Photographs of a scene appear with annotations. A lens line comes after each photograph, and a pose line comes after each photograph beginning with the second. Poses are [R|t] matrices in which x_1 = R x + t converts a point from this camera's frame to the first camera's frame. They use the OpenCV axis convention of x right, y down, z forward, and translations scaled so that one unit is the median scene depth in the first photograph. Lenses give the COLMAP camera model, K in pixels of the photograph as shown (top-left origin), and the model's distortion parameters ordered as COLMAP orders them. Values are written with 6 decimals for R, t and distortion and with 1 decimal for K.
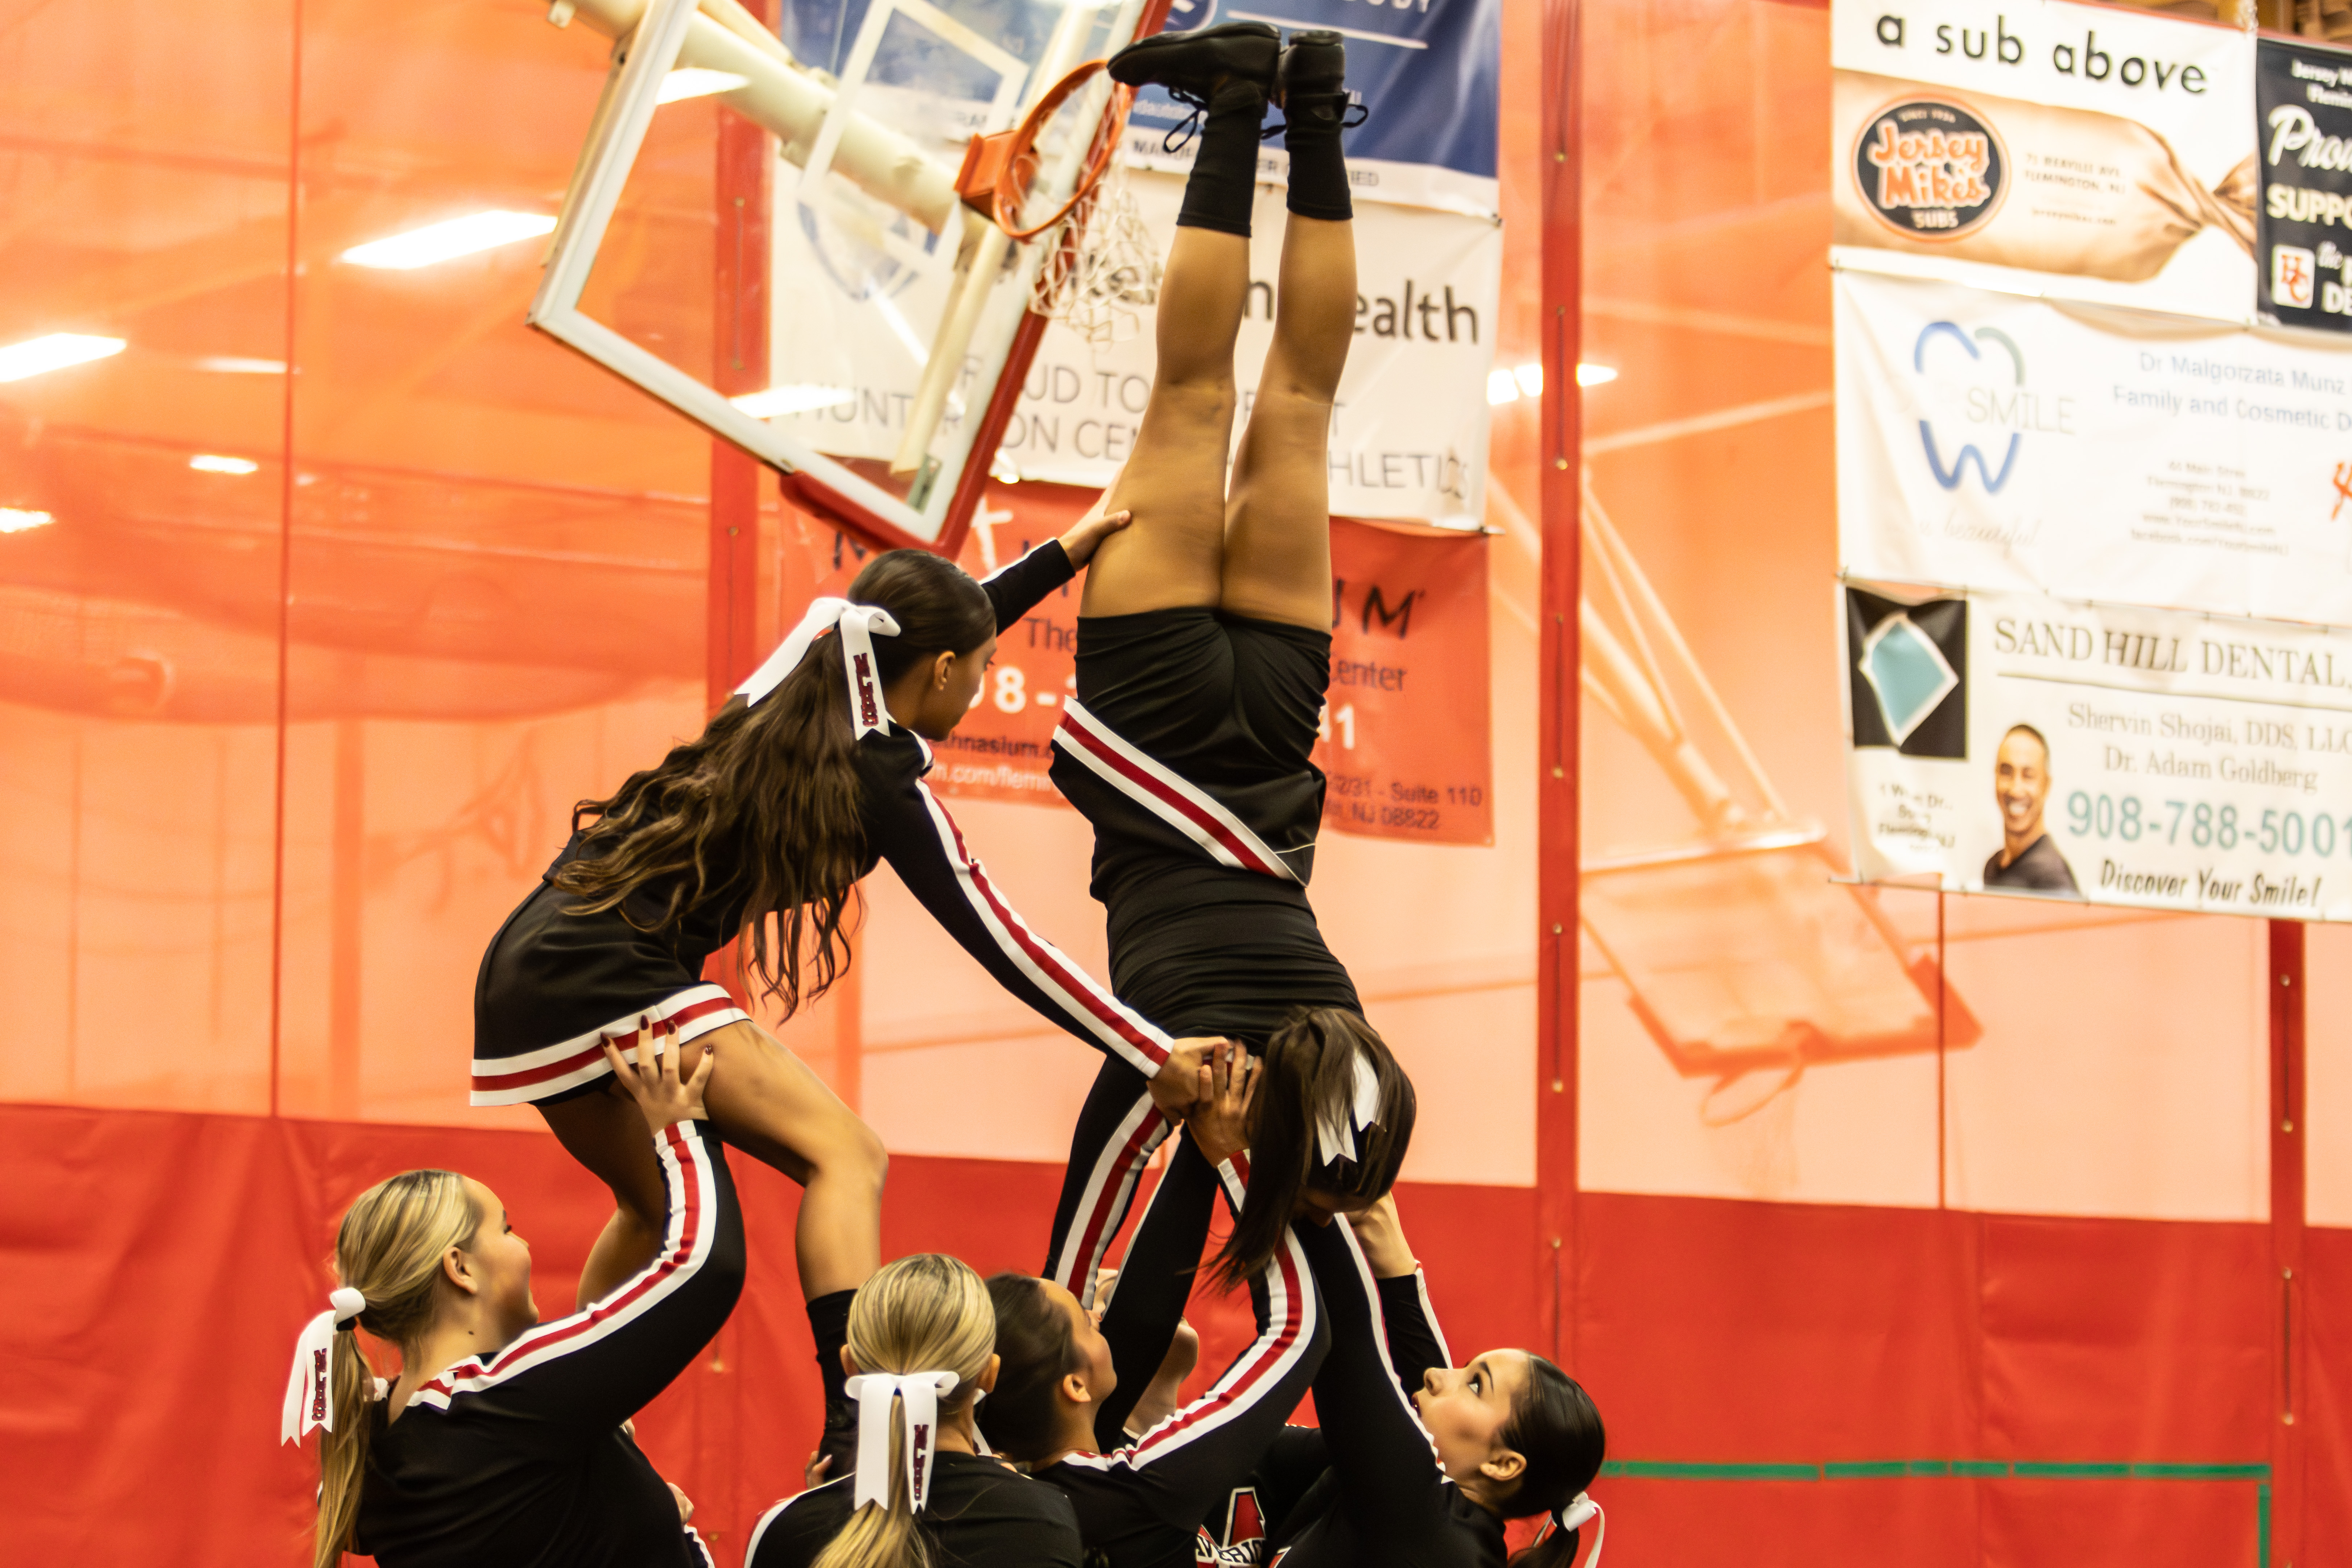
lens RADIAL K [[8352.8, 0, 1075.0], [0, 8352.8, 780.5], [0, 0, 1]] dist [-0.282688, 0.000000]
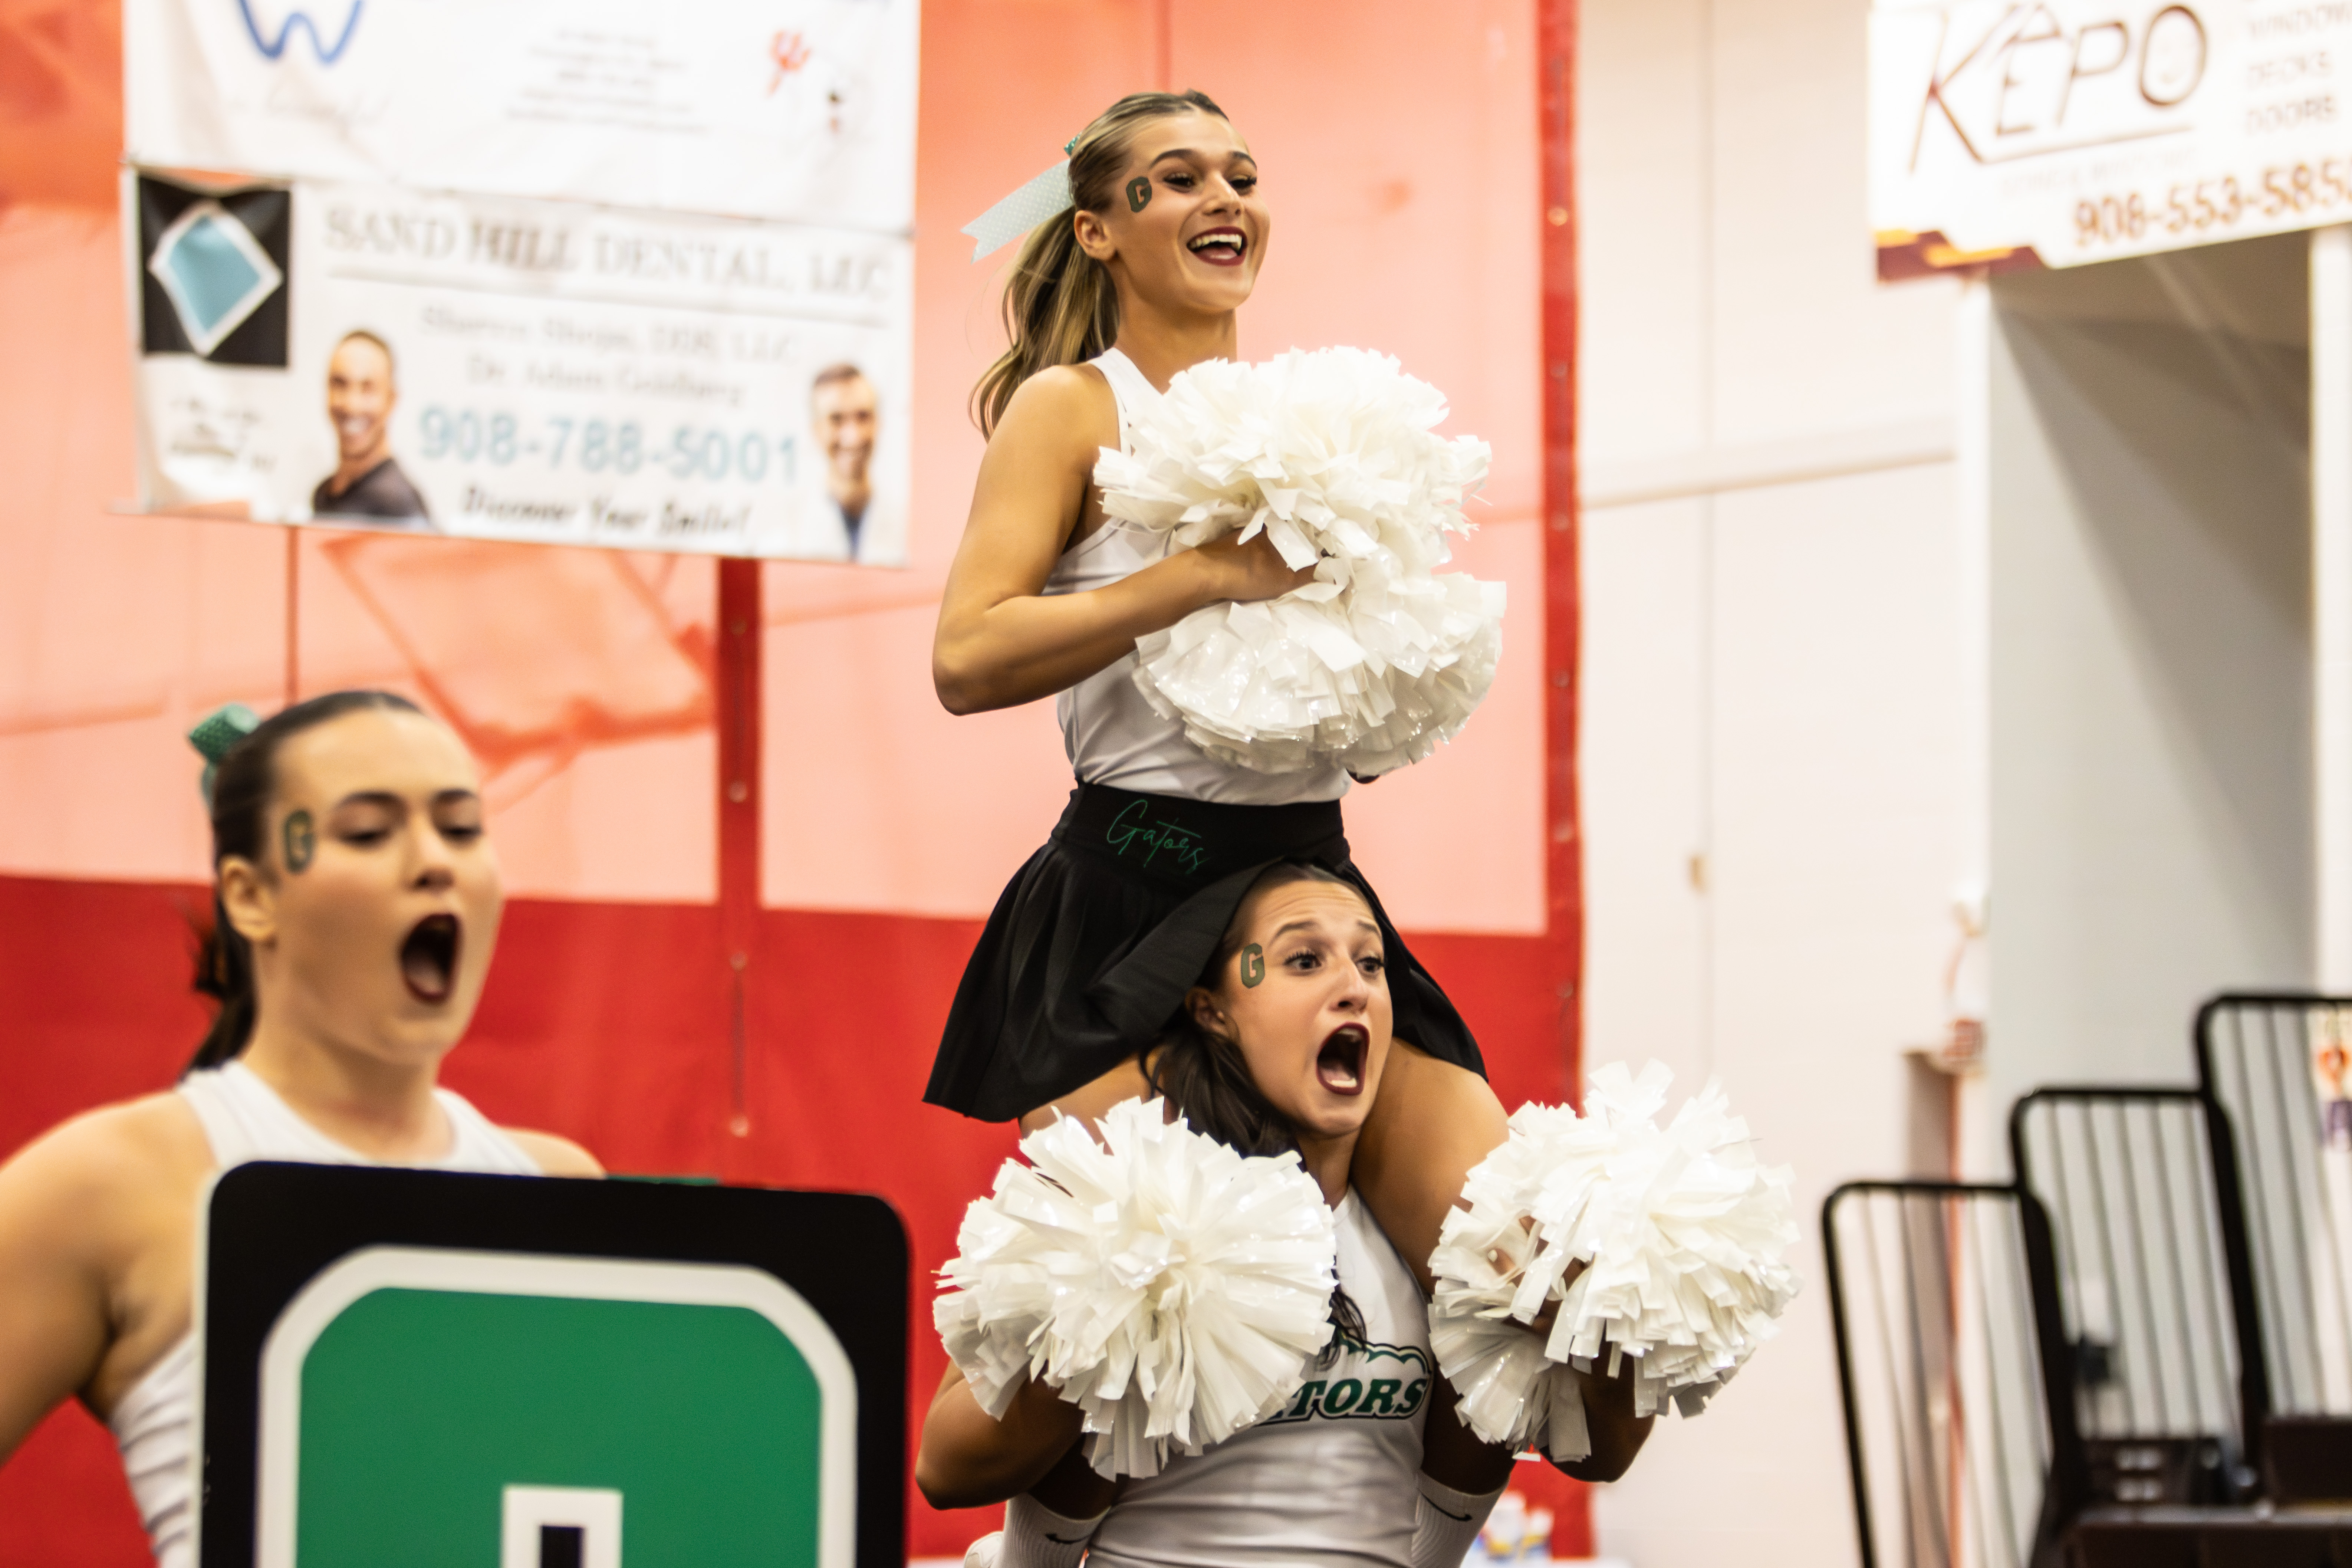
lens RADIAL K [[8353.1, 0, 1184.2], [0, 8353.1, 793.3], [0, 0, 1]] dist [-0.282688, 0.000000]
pose [[0.999930, -0.007338, 0.009236, 0.170068], [0.007052, 0.999506, 0.030621, 0.013956], [-0.009456, -0.030554, 0.999488, 0.110638]]
